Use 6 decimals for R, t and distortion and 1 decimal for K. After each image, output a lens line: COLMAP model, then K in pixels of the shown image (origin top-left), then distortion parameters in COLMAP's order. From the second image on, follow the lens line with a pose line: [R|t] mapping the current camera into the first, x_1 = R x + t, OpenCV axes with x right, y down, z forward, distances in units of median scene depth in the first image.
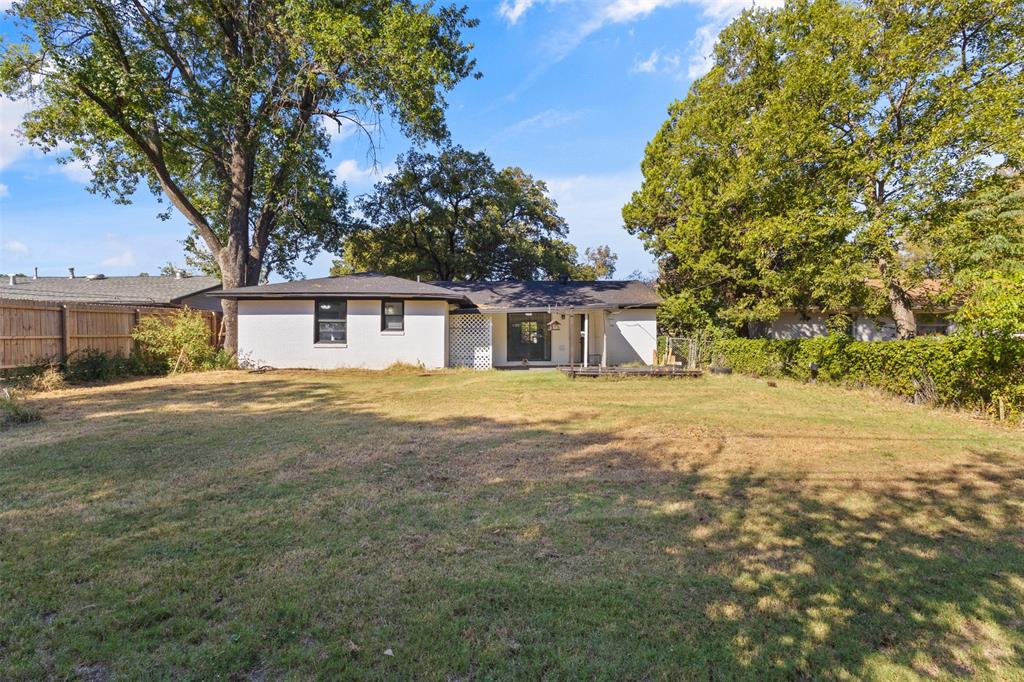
lens RADIAL K [[473.6, 0, 512.0], [0, 473.6, 345.8], [0, 0, 1]] dist [0.000138, 0.001211]
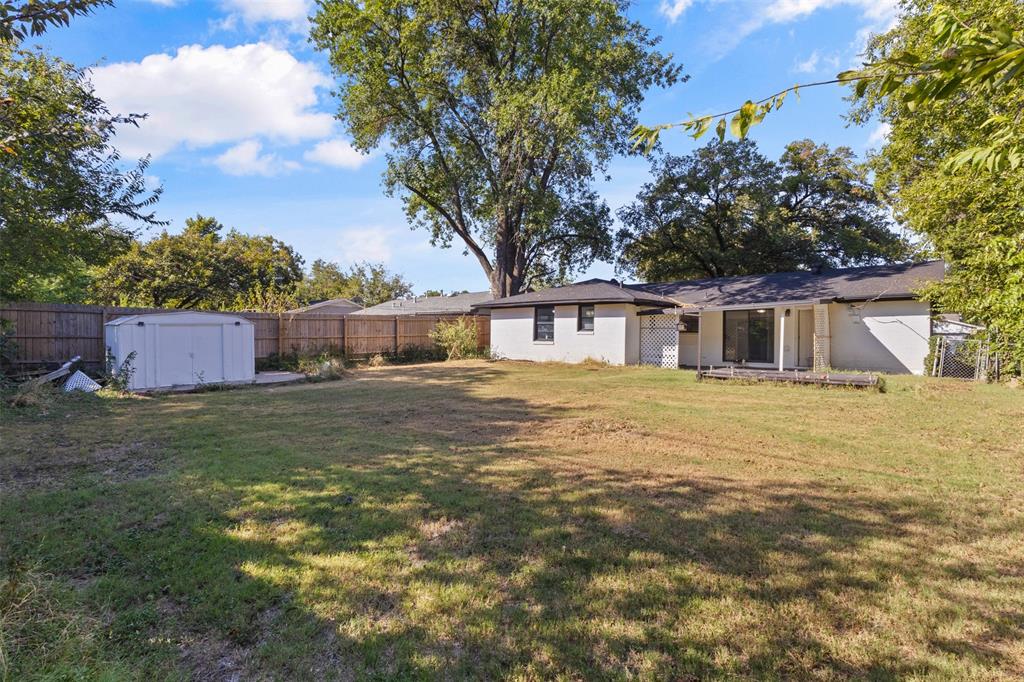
lens RADIAL K [[473.6, 0, 512.1], [0, 473.6, 336.7], [0, 0, 1]] dist [0.000138, 0.001211]
pose [[0.751763, 0.004913, -0.659415, 0.381270], [-0.013205, 0.999884, -0.007605, -0.006044], [0.659301, 0.014424, 0.751741, 0.000955]]
